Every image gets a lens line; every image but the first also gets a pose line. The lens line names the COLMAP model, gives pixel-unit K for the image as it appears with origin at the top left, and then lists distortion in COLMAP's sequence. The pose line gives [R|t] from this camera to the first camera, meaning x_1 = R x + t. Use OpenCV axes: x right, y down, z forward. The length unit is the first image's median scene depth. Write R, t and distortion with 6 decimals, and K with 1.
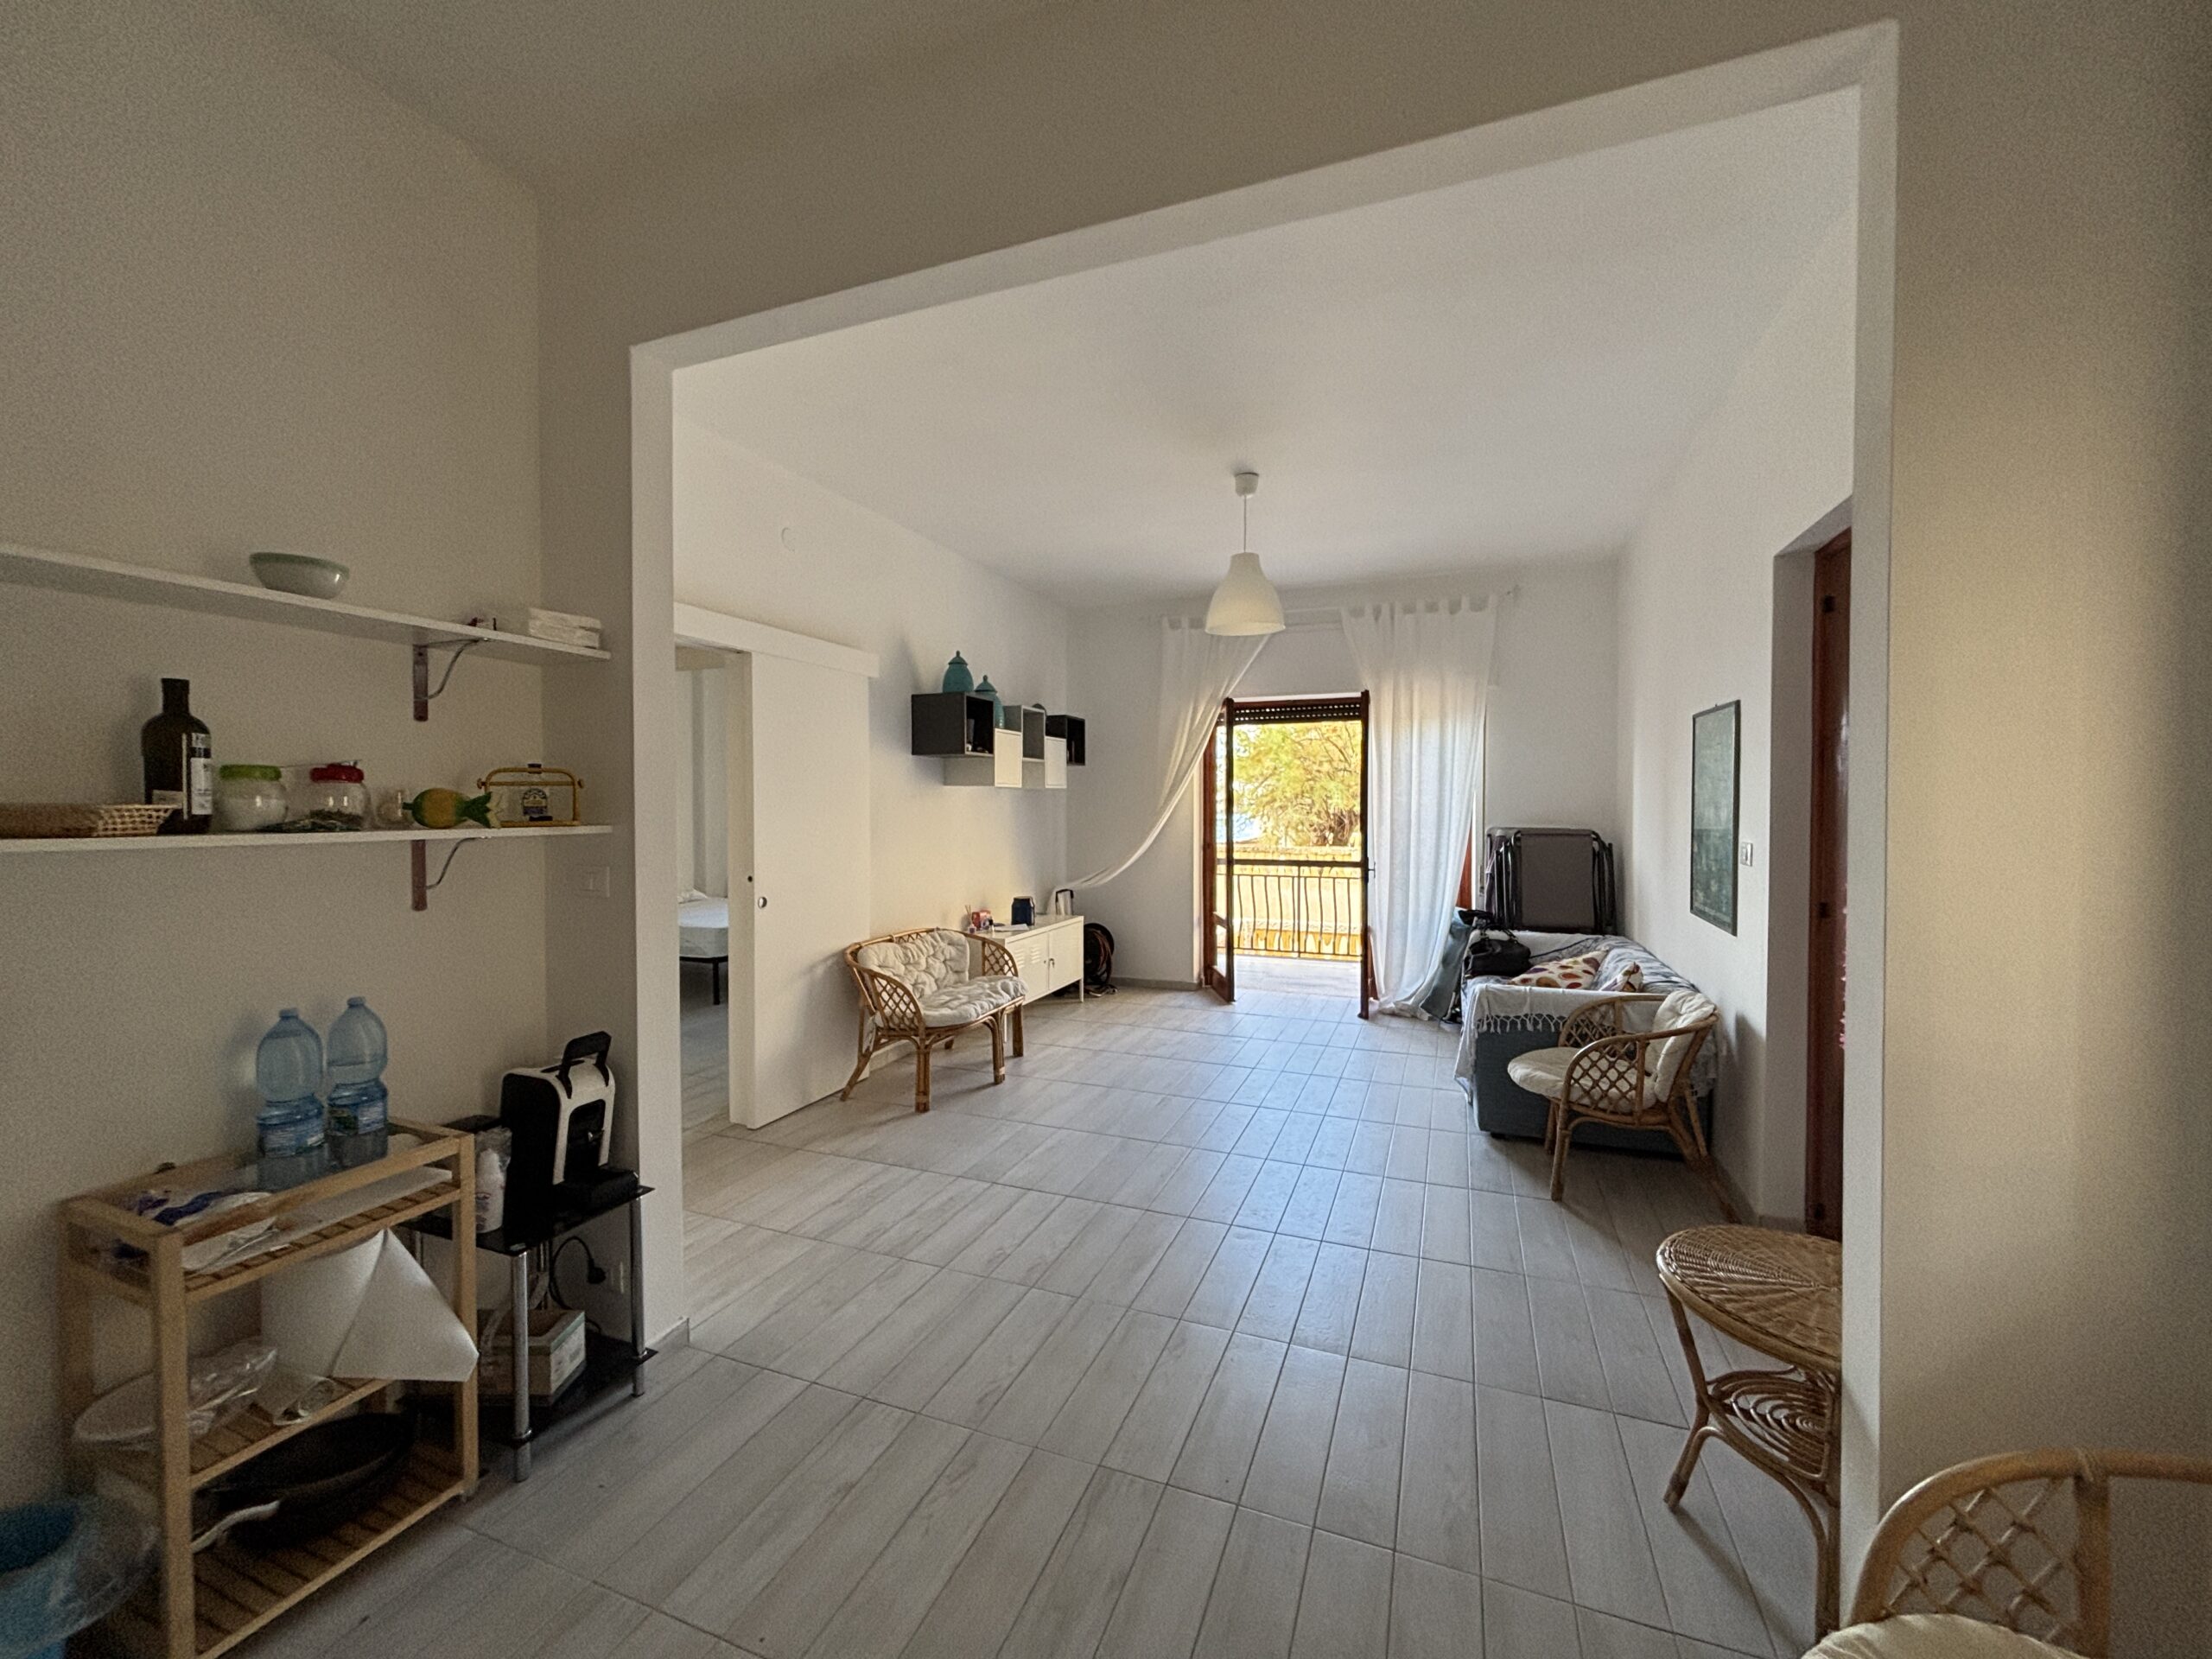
lens RADIAL K [[885.5, 0, 1116.8], [0, 885.5, 828.7], [0, 0, 1]] dist [0.001646, -0.000293]
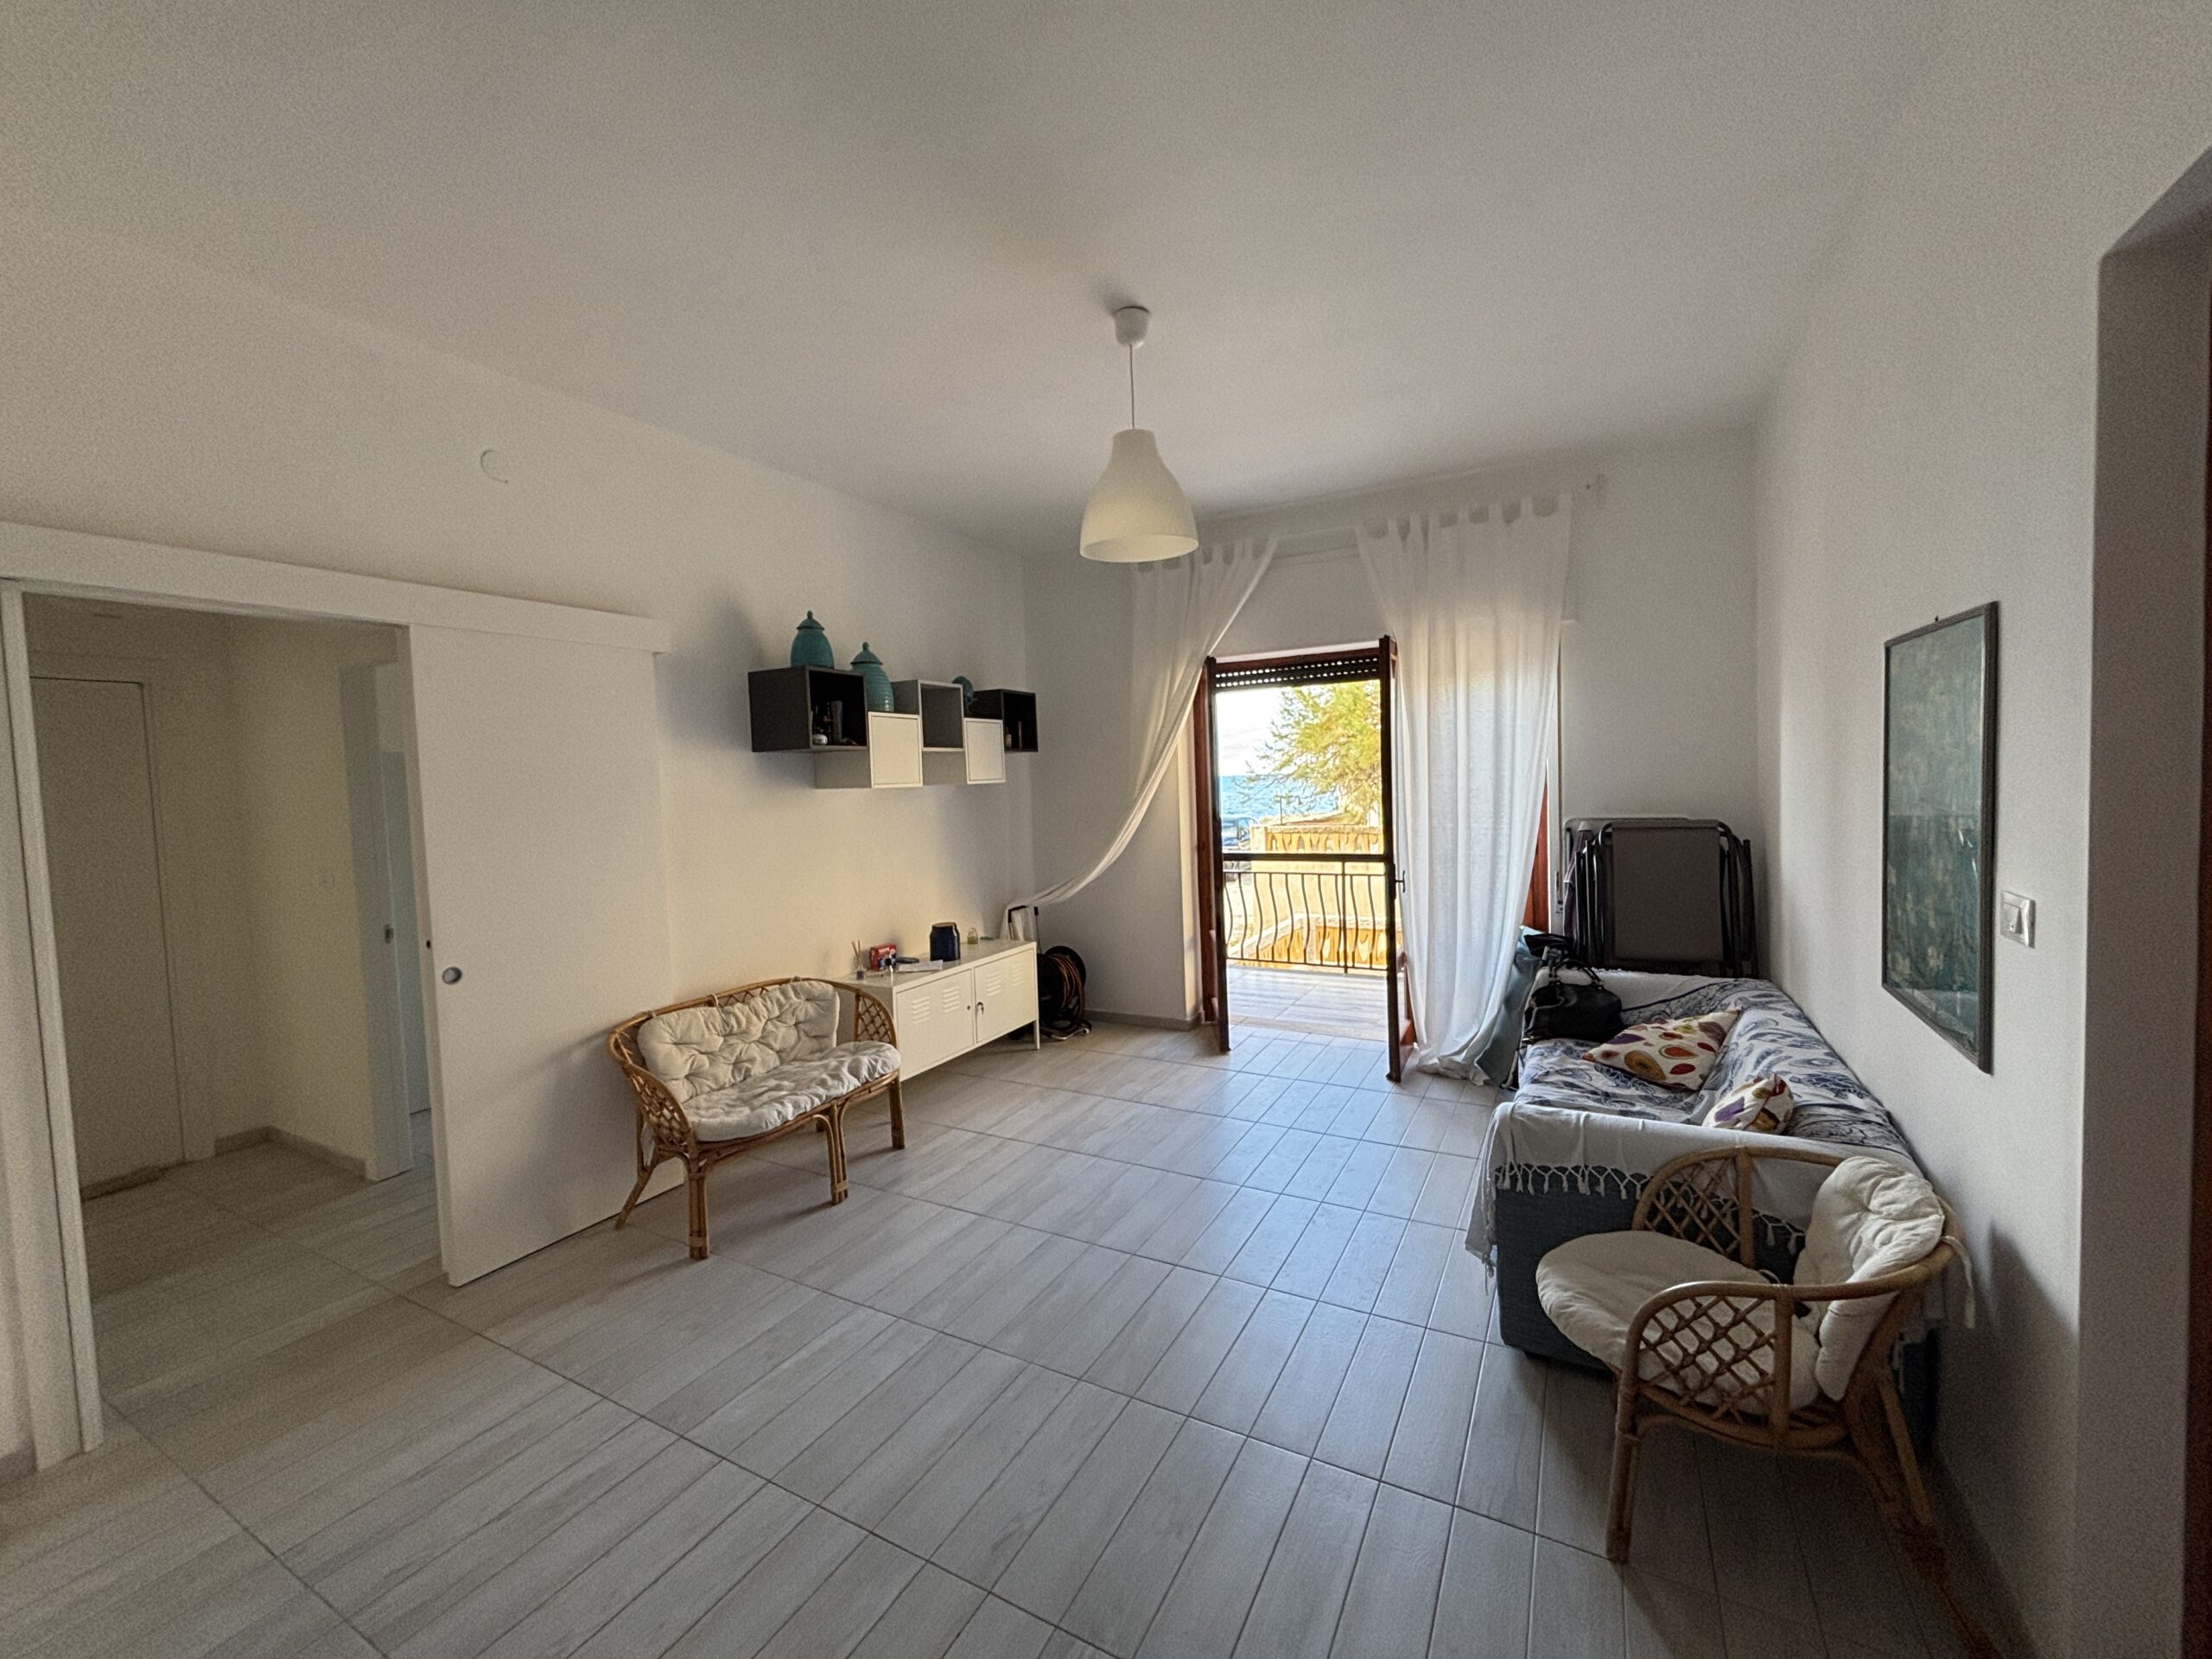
lens RADIAL K [[885.5, 0, 1118.5], [0, 885.5, 827.6], [0, 0, 1]] dist [0.001646, -0.000293]
pose [[0.991416, -0.027291, -0.127863, 0.174012], [0.031227, 0.999095, 0.028879, -0.030496], [0.126959, -0.032624, 0.991371, 0.277785]]
